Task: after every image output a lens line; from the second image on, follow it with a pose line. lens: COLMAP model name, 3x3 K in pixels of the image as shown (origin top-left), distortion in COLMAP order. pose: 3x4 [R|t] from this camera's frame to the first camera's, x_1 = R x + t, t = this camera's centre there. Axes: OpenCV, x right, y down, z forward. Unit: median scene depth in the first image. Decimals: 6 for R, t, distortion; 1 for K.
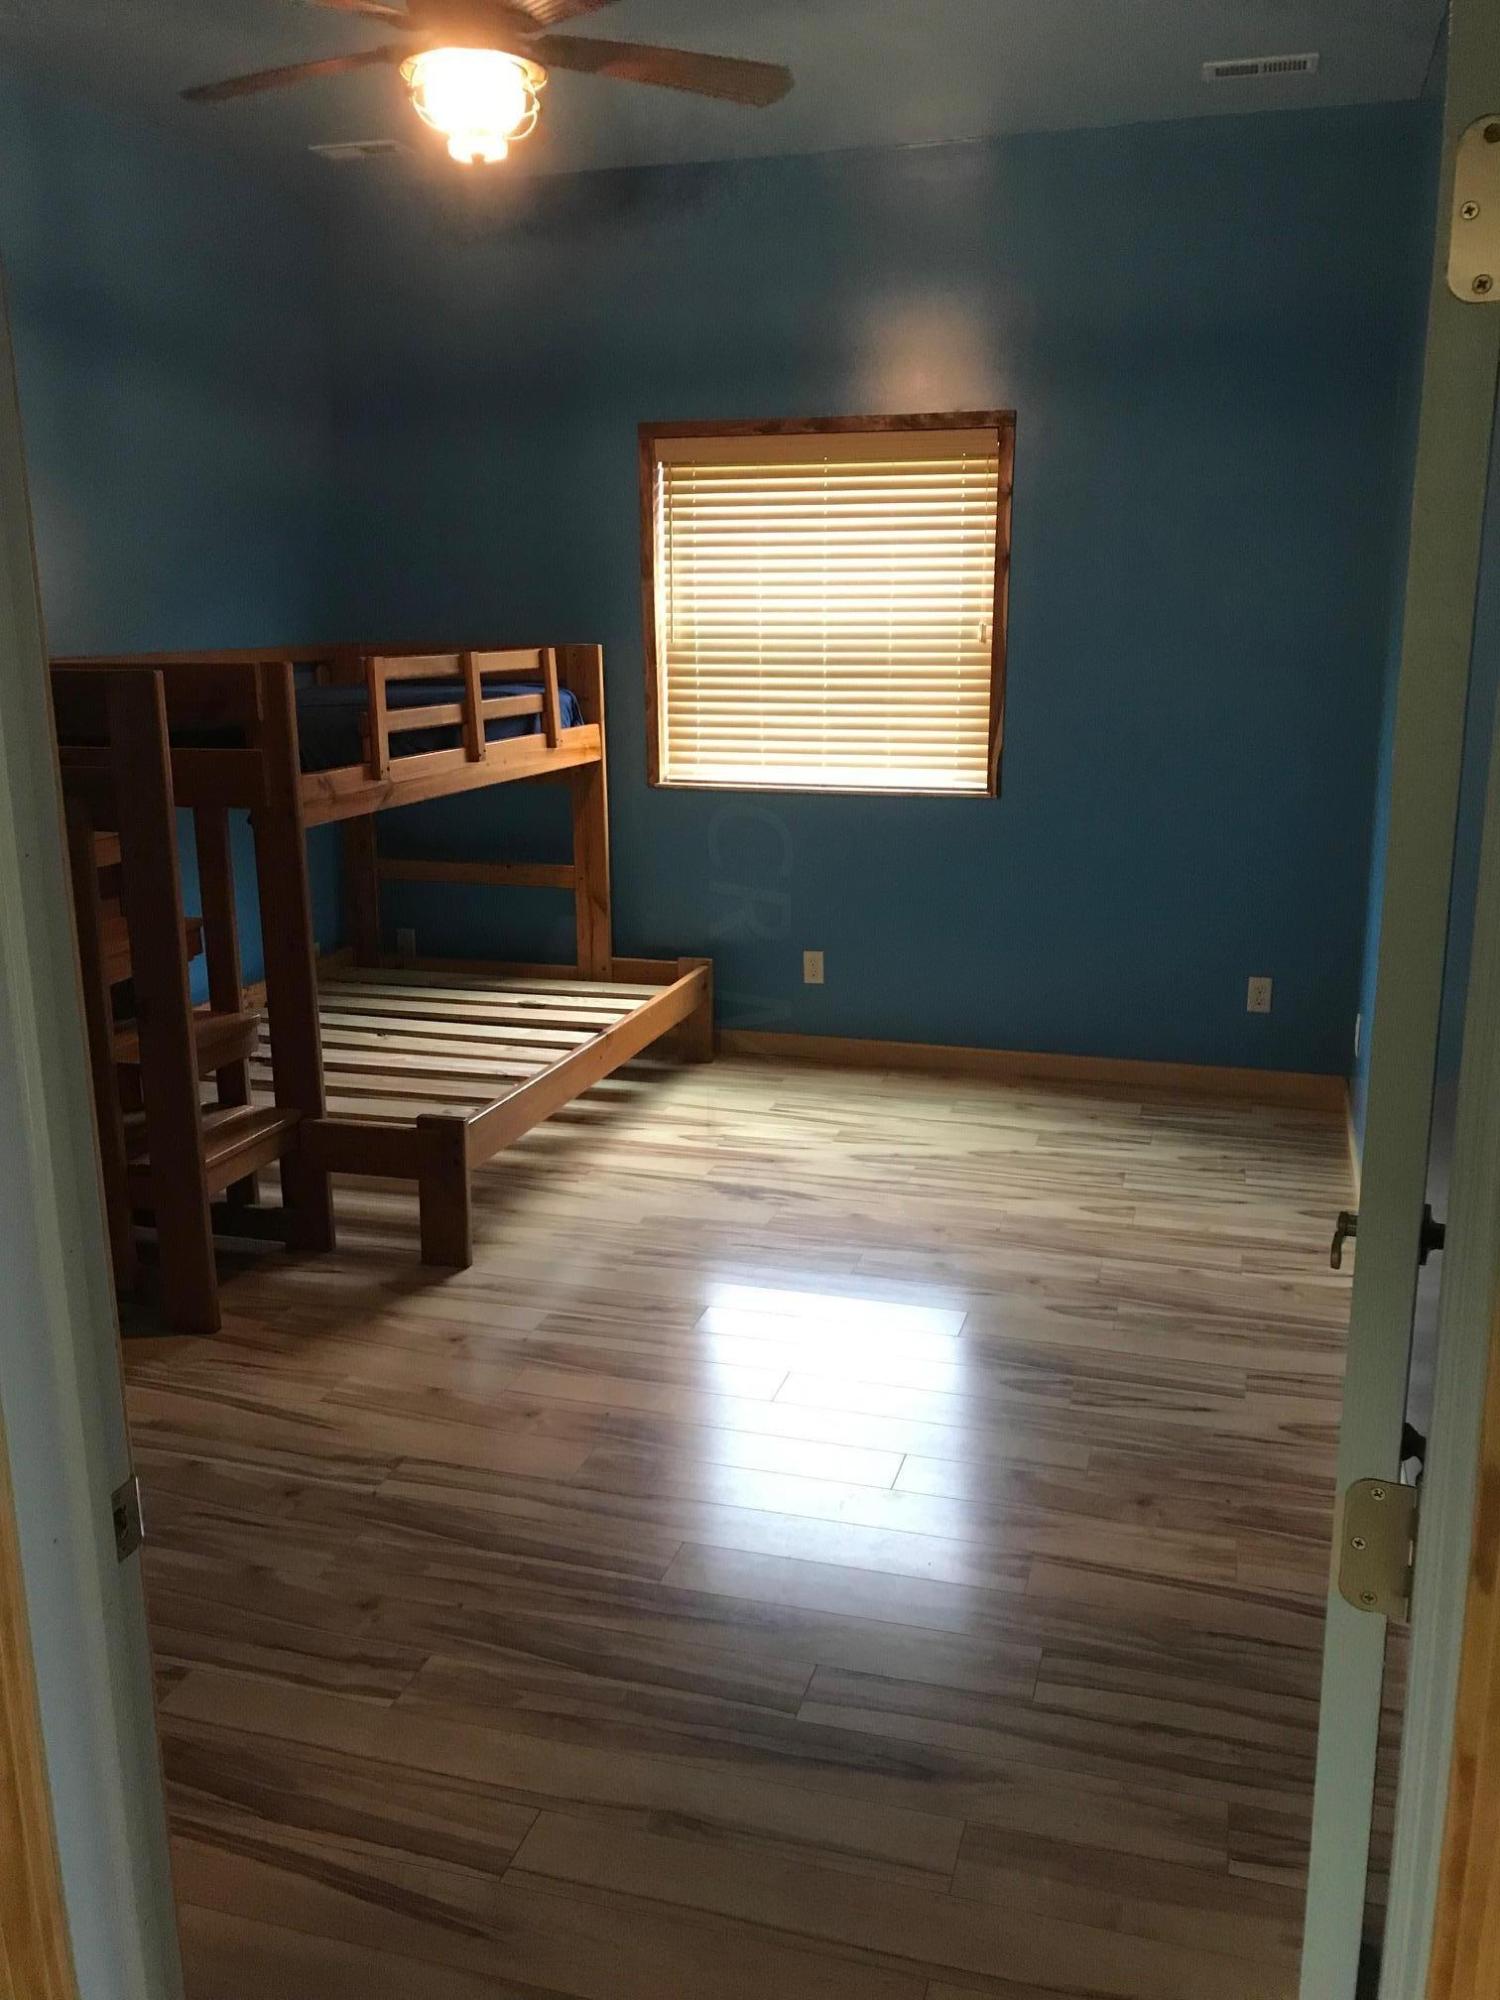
lens RADIAL K [[1642.5, 0, 756.5], [0, 1642.5, 978.9], [0, 0, 1]] dist [0.013718, -0.000457]
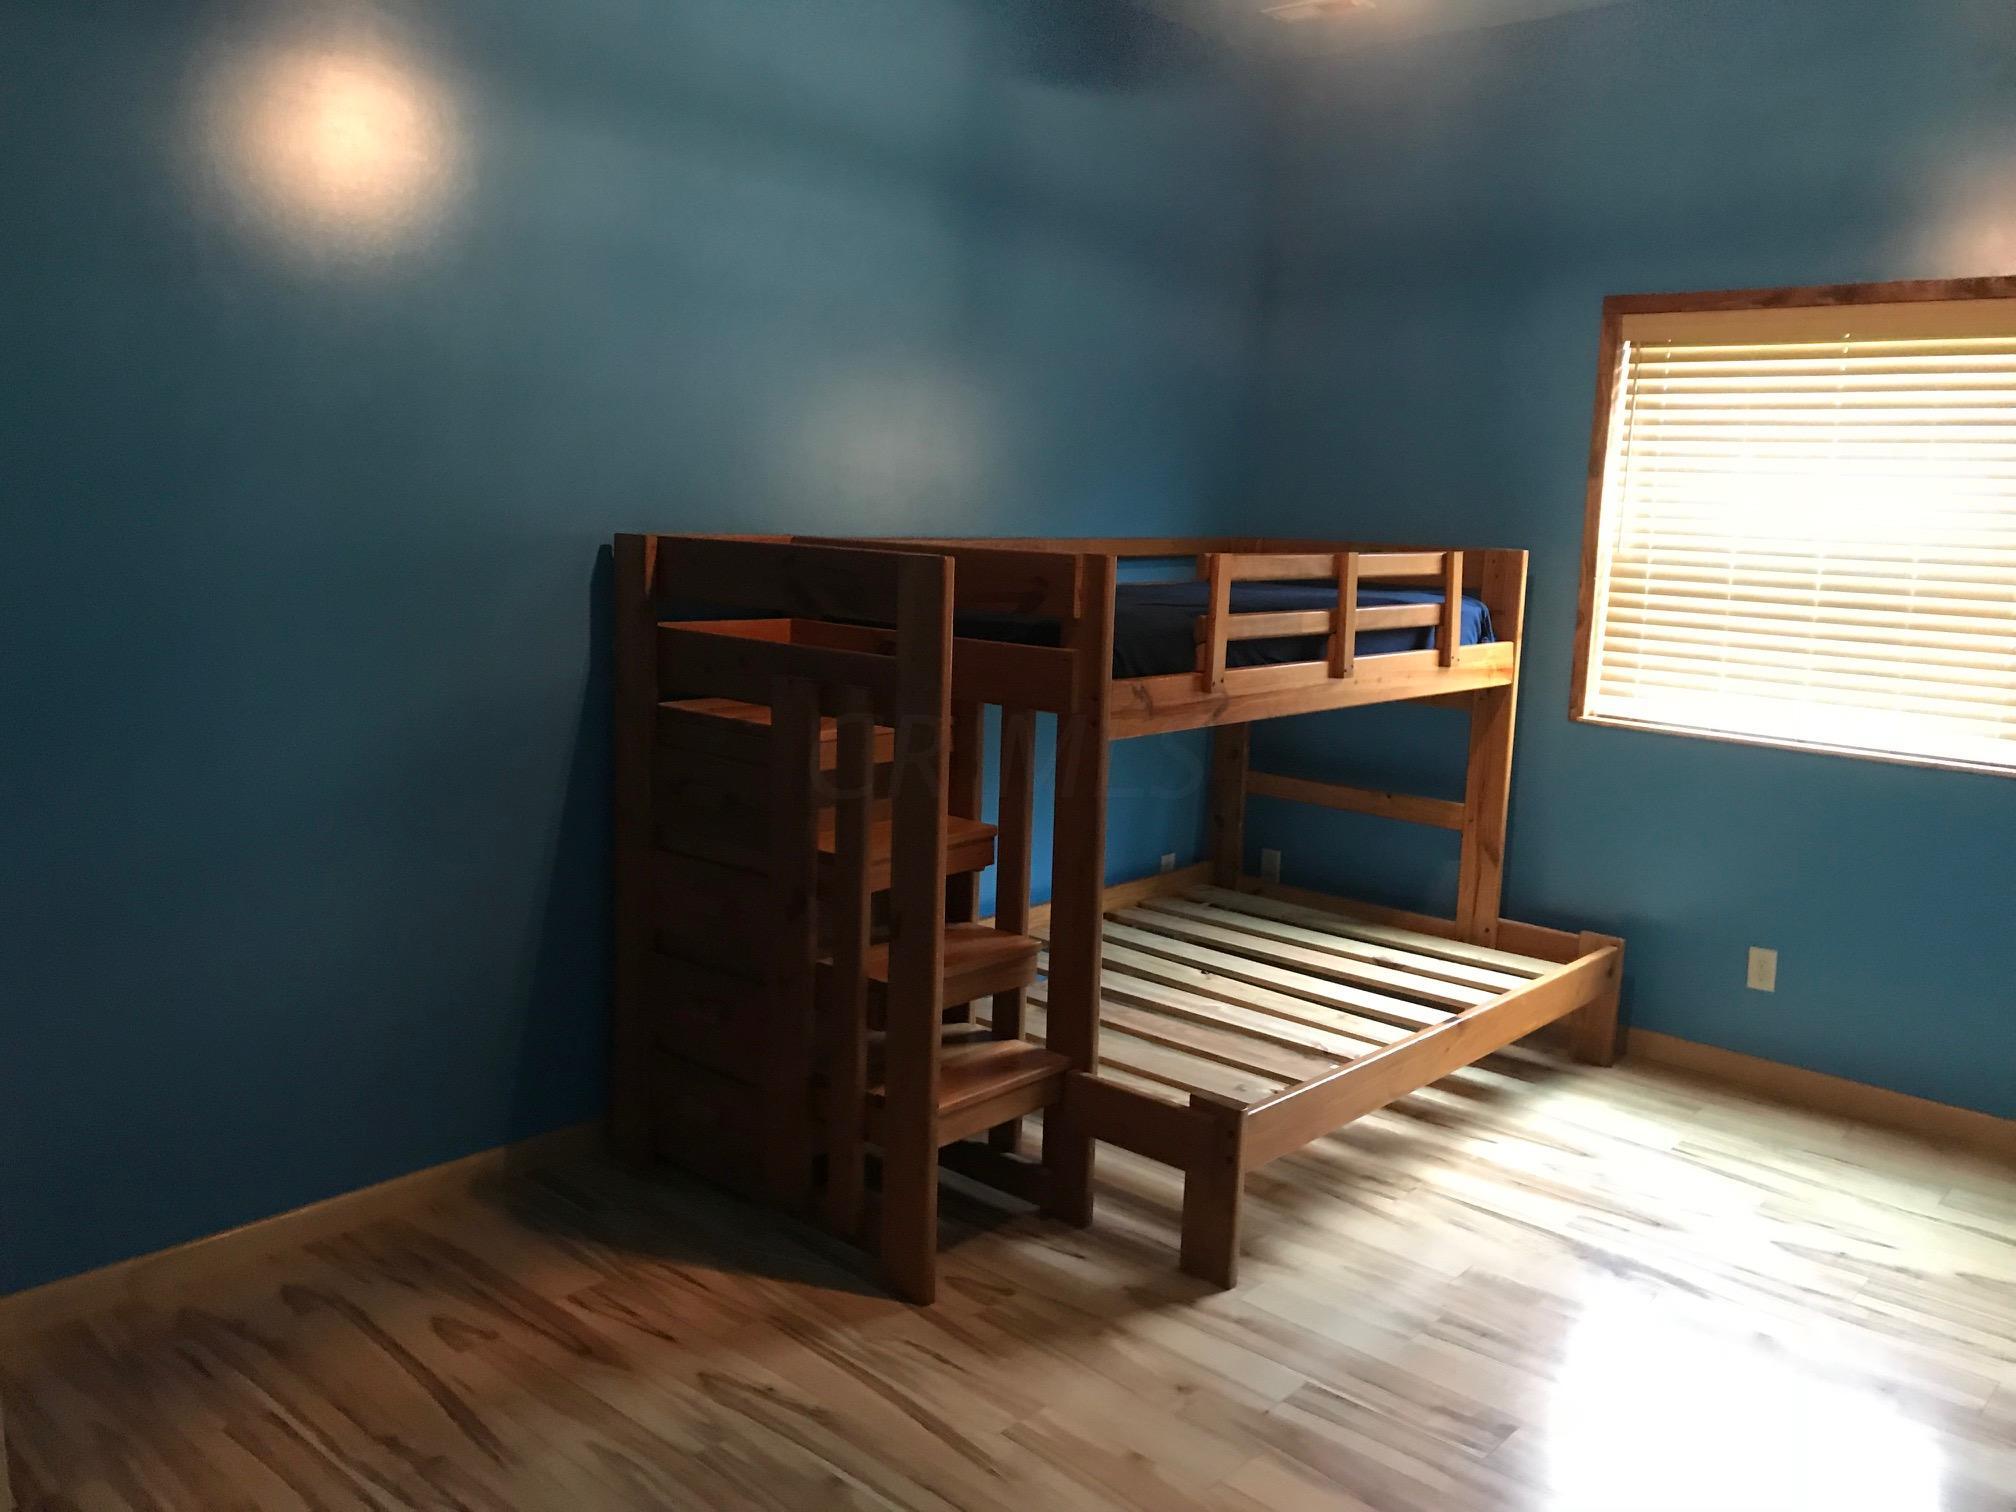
lens RADIAL K [[1679.9, 0, 1009.5], [0, 1679.9, 710.6], [0, 0, 1]] dist [0.053792, -0.048918]
pose [[0.904895, 0.093702, -0.415193, 0.040993], [-0.132970, 0.988878, -0.066631, -0.033299], [0.404331, 0.115502, 0.907290, 0.129754]]
